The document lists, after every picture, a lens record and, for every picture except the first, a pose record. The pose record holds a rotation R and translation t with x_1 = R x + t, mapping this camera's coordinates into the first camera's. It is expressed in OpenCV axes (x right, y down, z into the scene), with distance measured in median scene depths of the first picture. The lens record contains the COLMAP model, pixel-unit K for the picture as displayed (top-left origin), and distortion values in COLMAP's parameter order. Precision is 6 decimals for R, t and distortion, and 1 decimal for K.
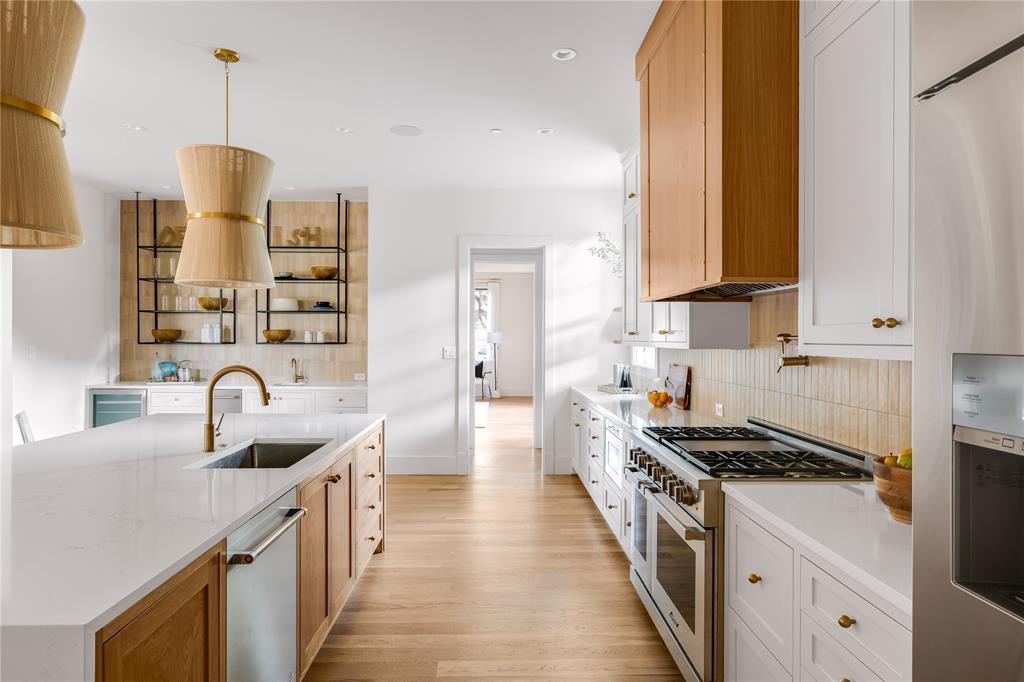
lens RADIAL K [[611.9, 0, 512.0], [0, 611.9, 341.0], [0, 0, 1]] dist [-0.005251, 0.003526]
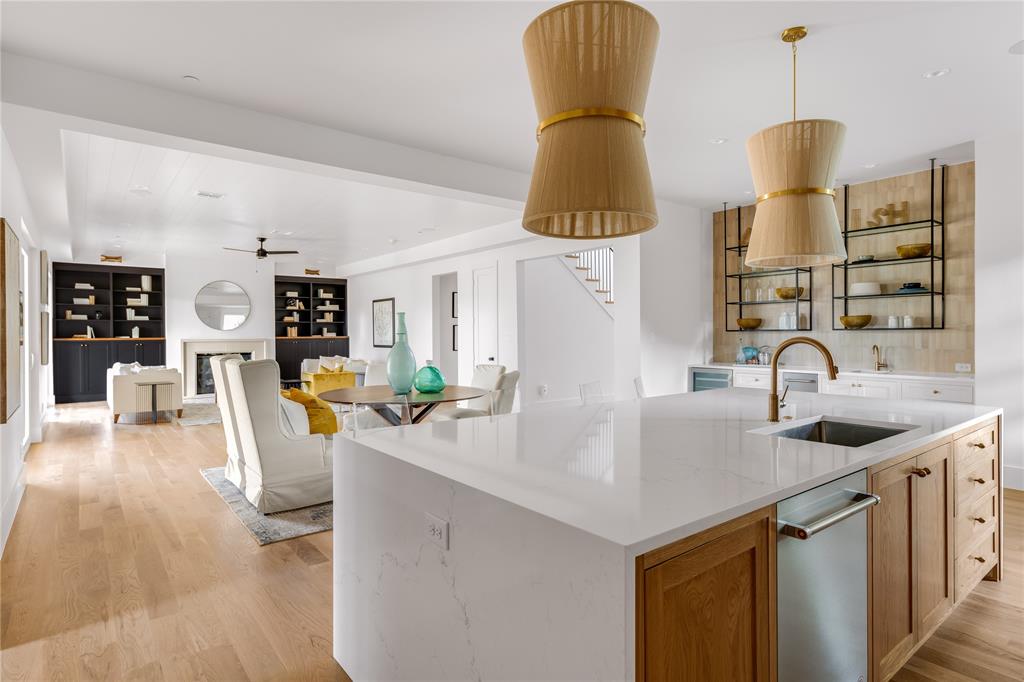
lens RADIAL K [[543.4, 0, 513.9], [0, 543.4, 338.1], [0, 0, 1]] dist [0.004866, -0.001367]
pose [[0.593448, -0.001304, -0.804871, -0.008900], [0.002753, 0.999996, 0.000410, 0.016629], [0.804867, -0.002459, 0.593450, 0.045682]]
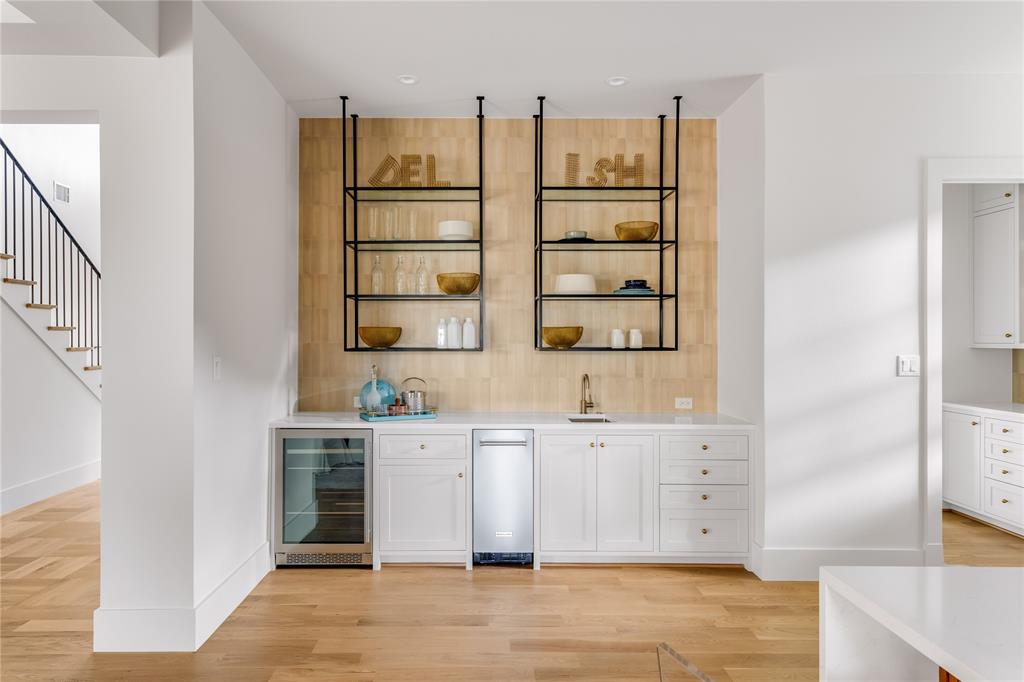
lens RADIAL K [[632.2, 0, 512.0], [0, 632.2, 341.0], [0, 0, 1]] dist [-0.001428, -0.000079]
pose [[0.999615, -0.003226, -0.027562, -0.438146], [0.003015, 0.999966, -0.007688, 0.000265], [0.027586, 0.007602, 0.999591, 0.394349]]
